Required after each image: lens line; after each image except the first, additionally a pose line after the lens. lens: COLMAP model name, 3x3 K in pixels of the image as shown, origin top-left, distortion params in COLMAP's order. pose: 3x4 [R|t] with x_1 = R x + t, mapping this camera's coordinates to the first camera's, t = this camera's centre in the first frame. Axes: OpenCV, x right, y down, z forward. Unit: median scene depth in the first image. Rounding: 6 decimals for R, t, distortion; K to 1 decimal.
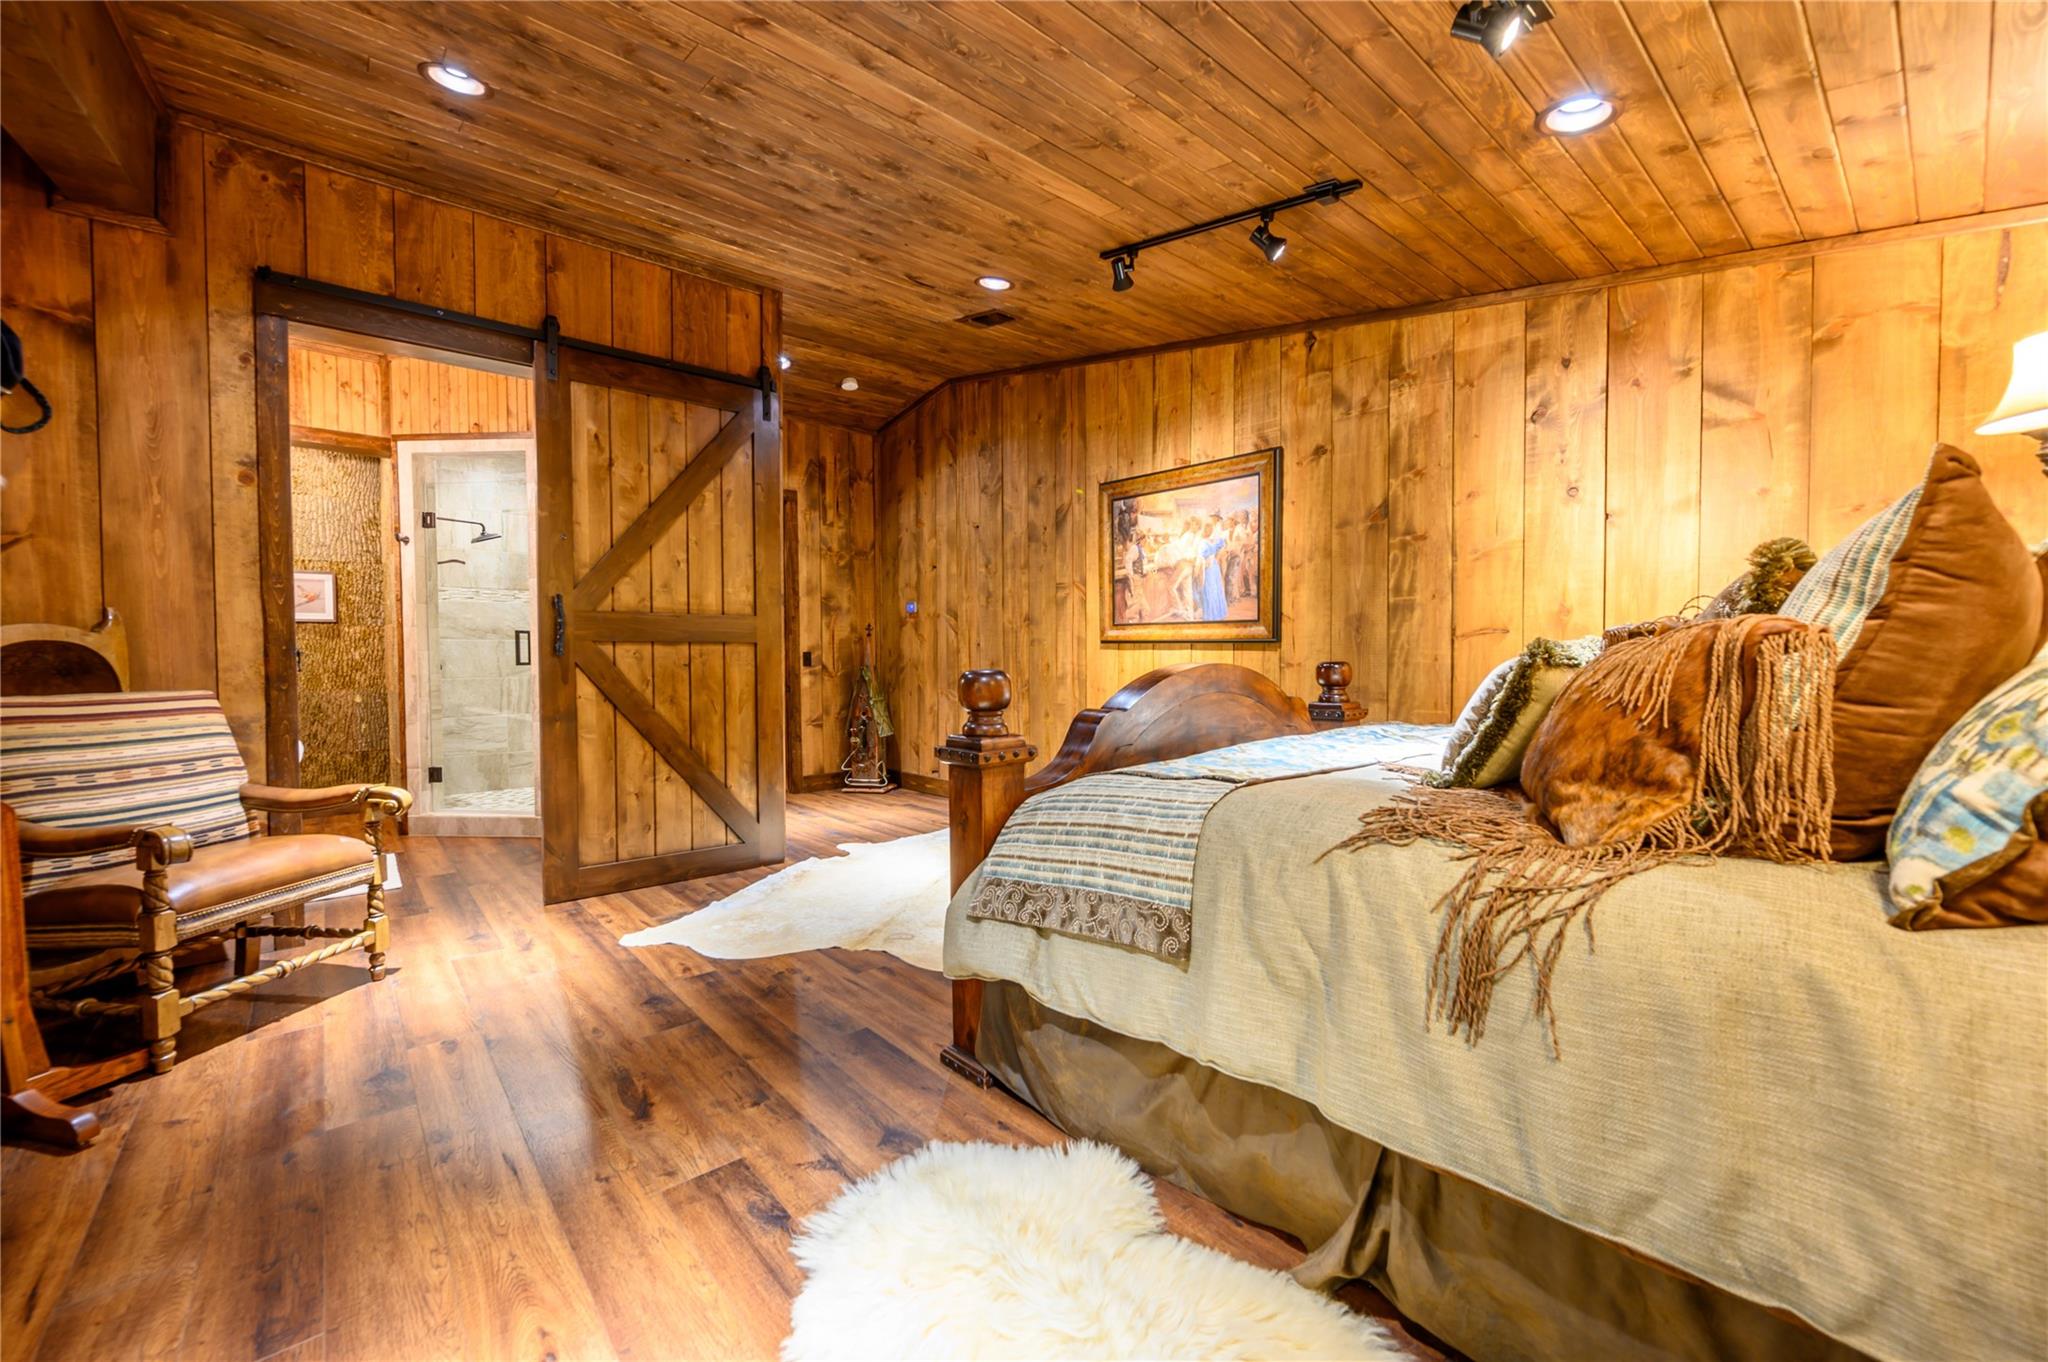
lens RADIAL K [[807.6, 0, 1037.6], [0, 807.6, 669.6], [0, 0, 1]] dist [-0.000945, 0.000405]
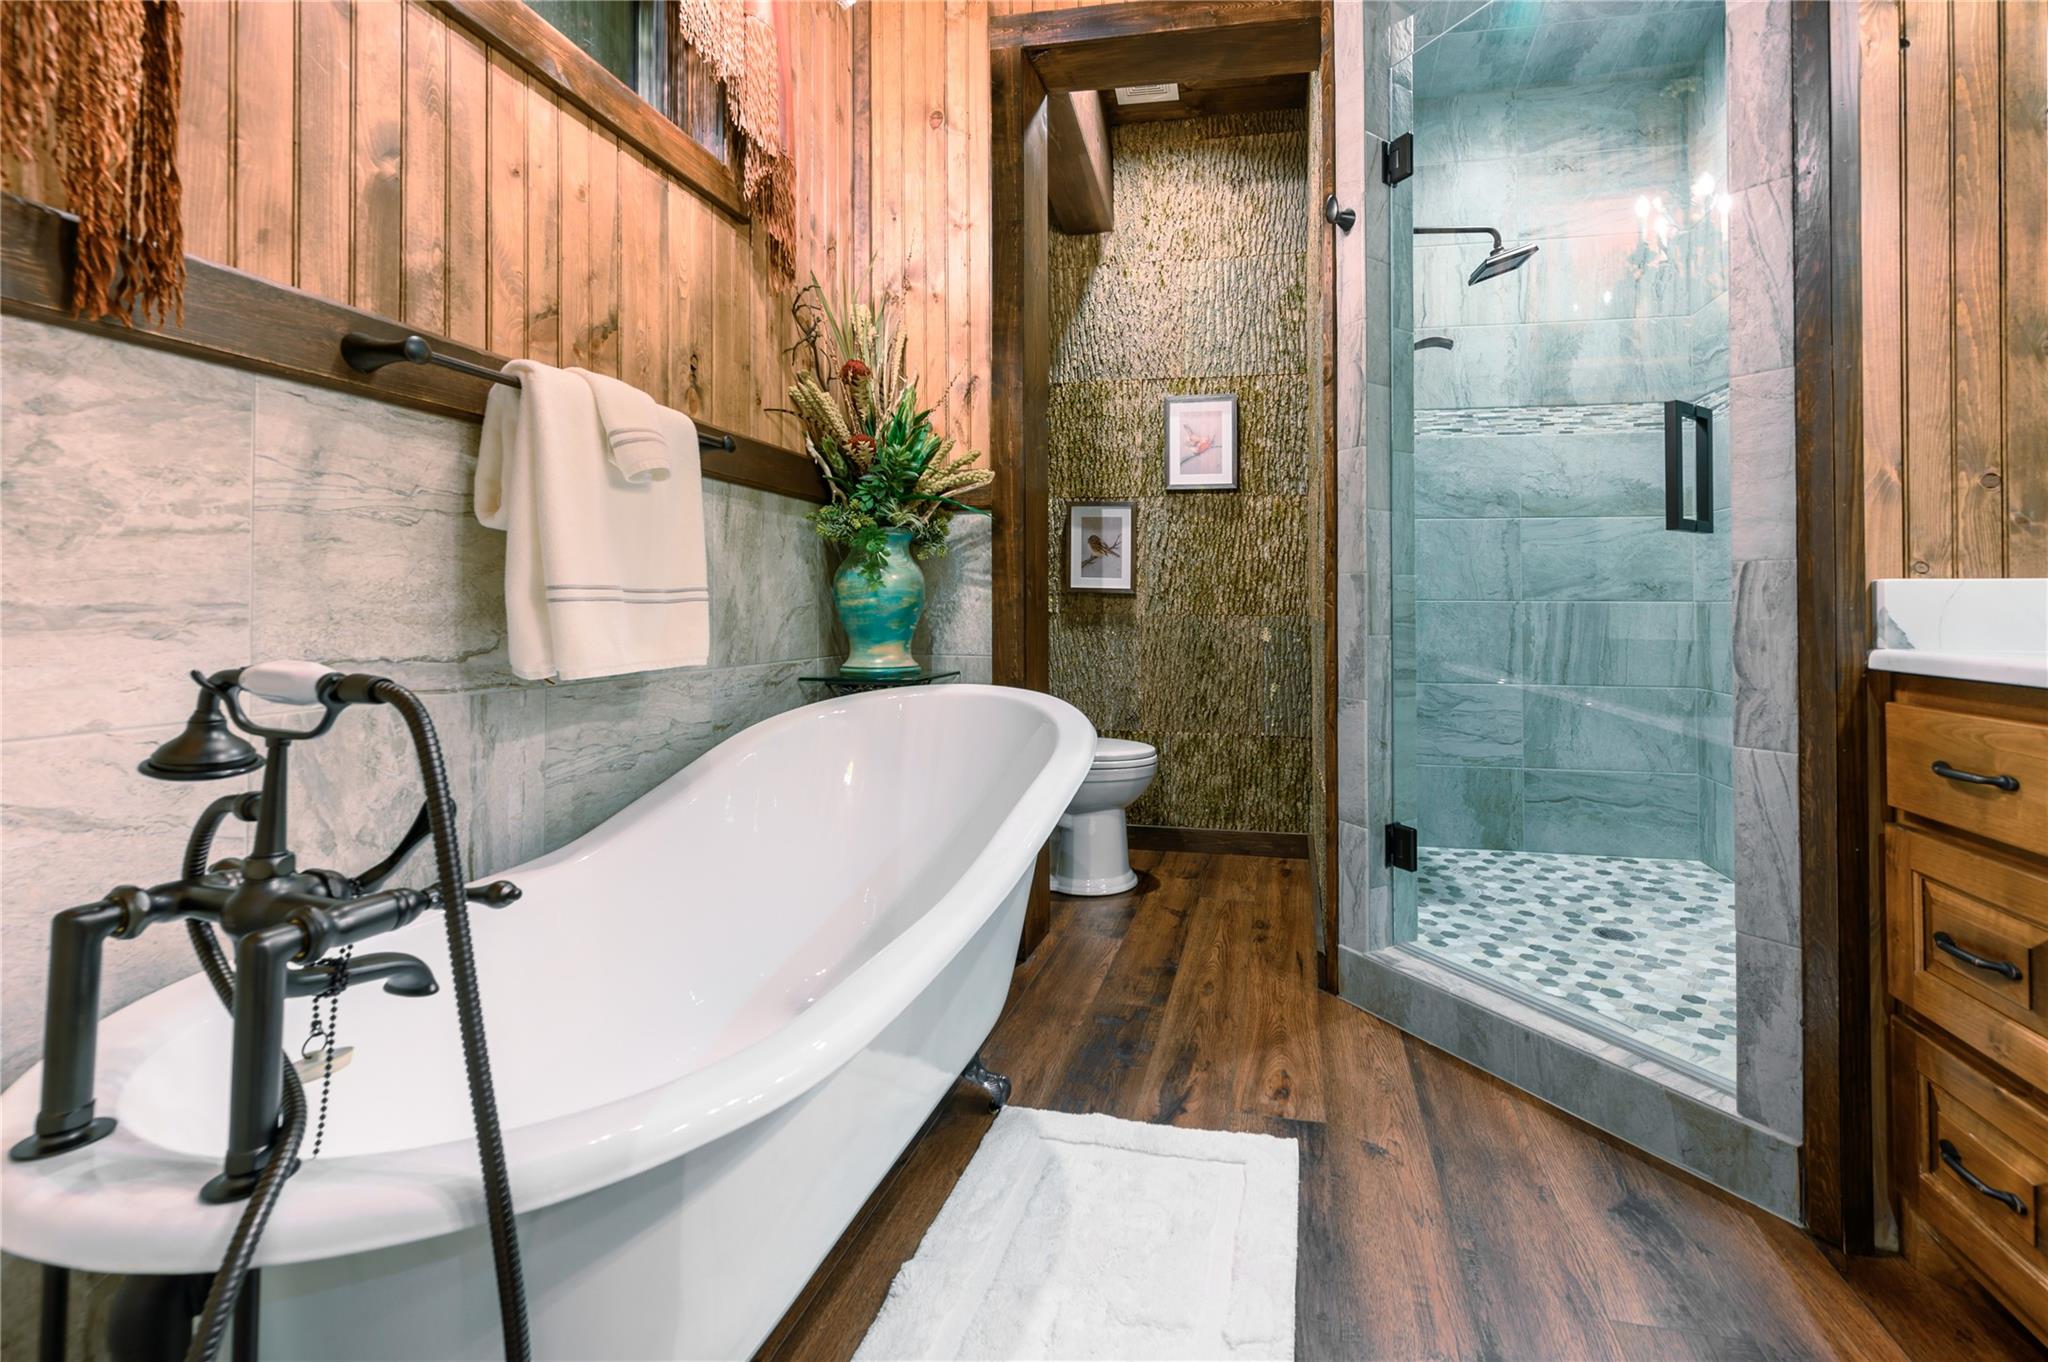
lens RADIAL K [[860.7, 0, 1126.9], [0, 860.7, 592.7], [0, 0, 1]] dist [-0.002163, 0.000942]
pose [[0.614034, -0.003551, -0.789271, -0.459308], [-0.023942, 0.999446, -0.023122, 0.023856], [0.788916, 0.033094, 0.613609, 0.588711]]
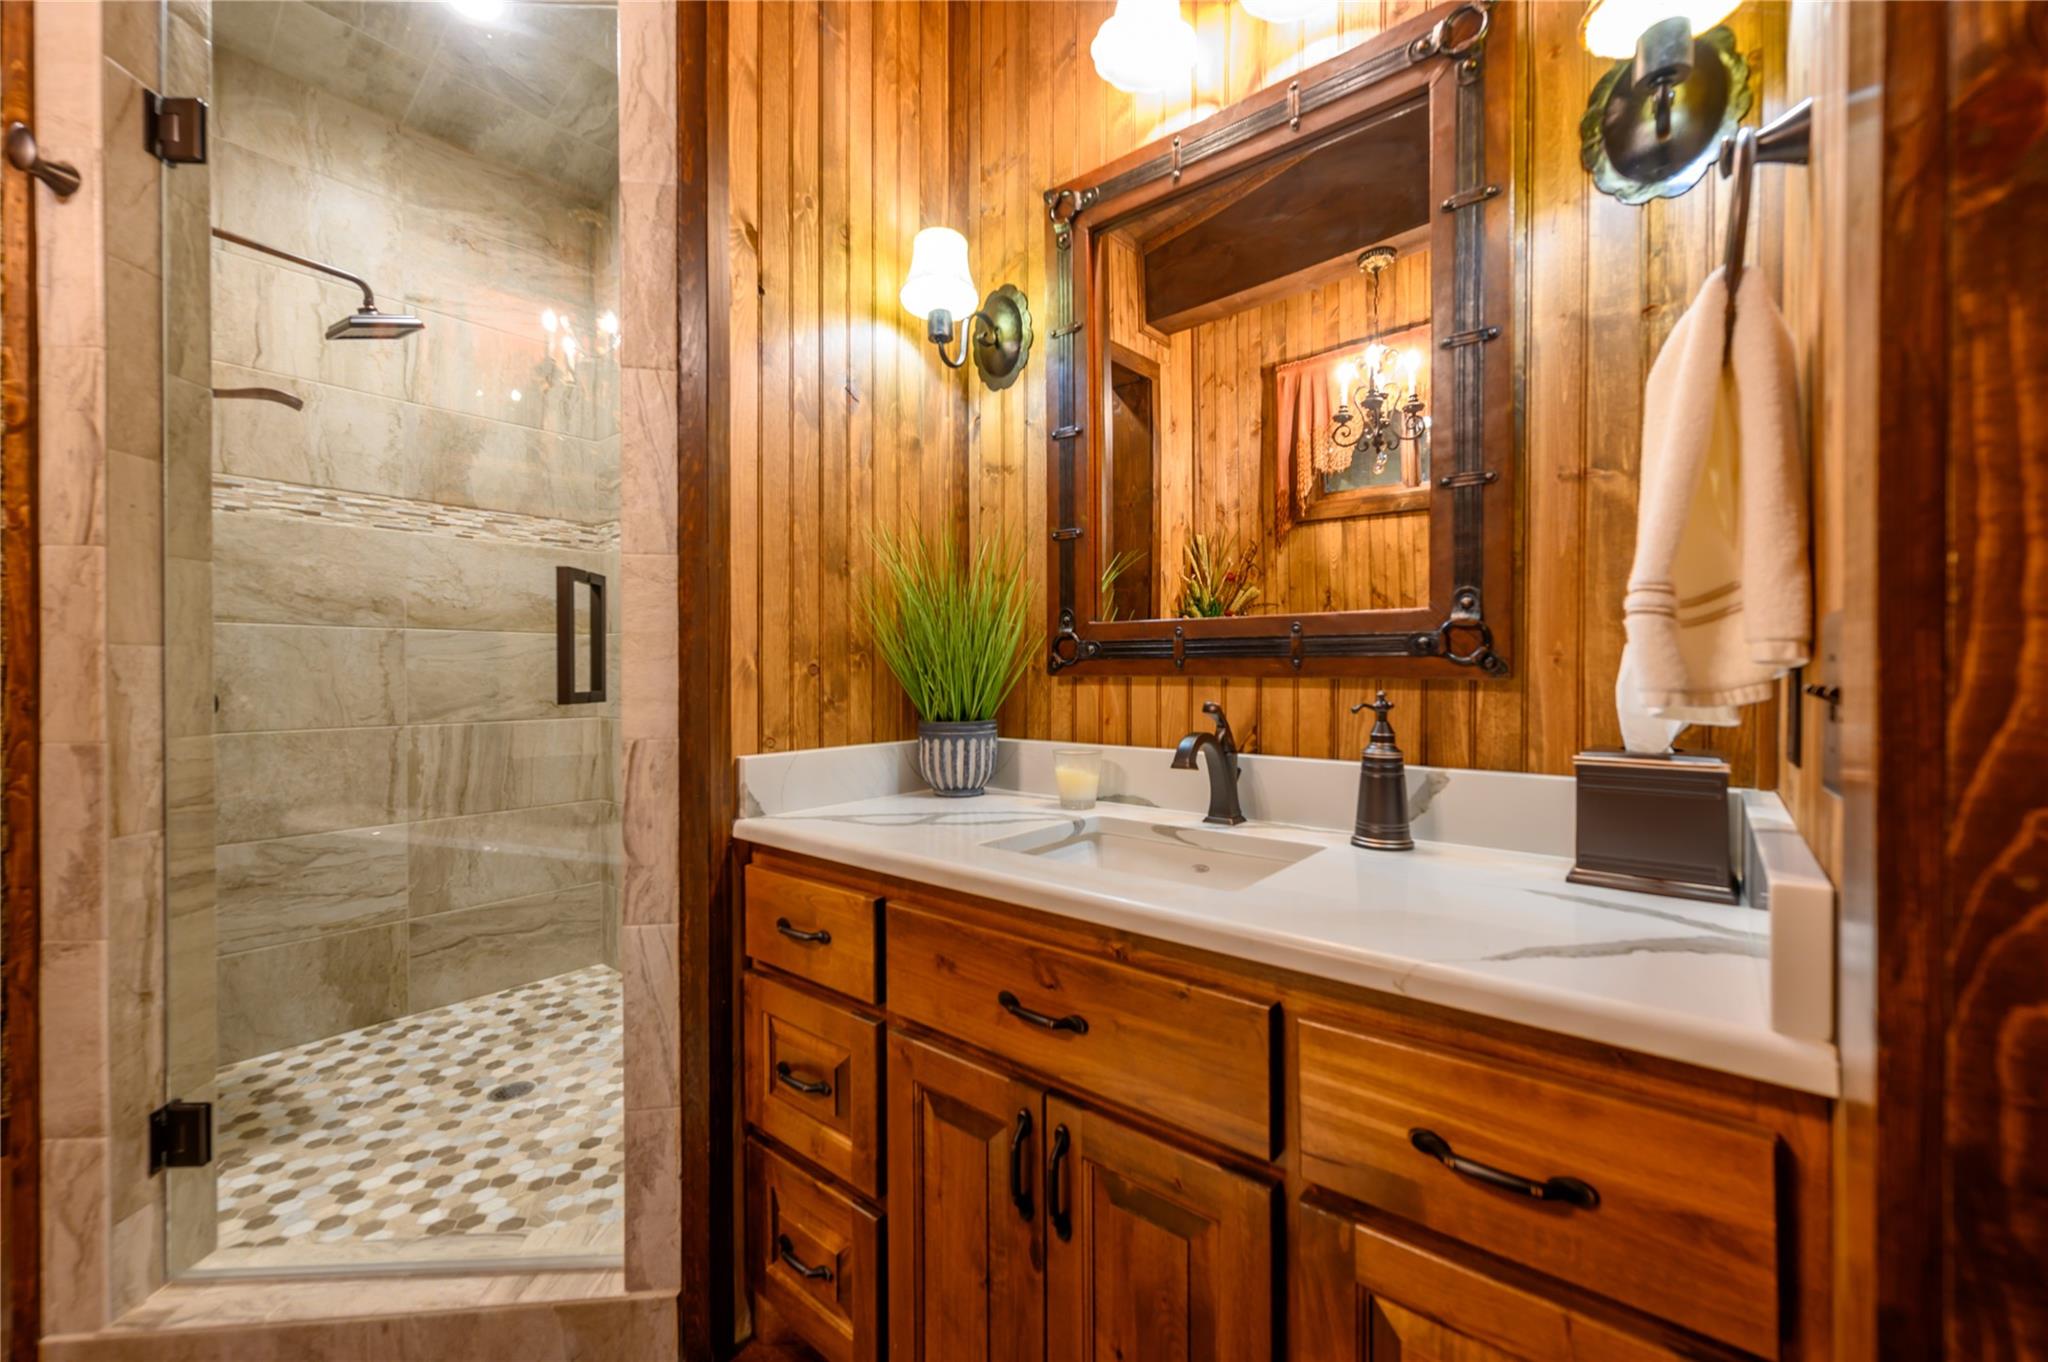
lens RADIAL K [[807.6, 0, 1037.6], [0, 807.6, 669.6], [0, 0, 1]] dist [-0.000945, 0.000405]
pose [[0.986875, 0.004120, 0.161434, -0.467831], [-0.000185, 0.999703, -0.024385, -0.008590], [-0.161487, 0.024035, 0.986582, 0.629909]]
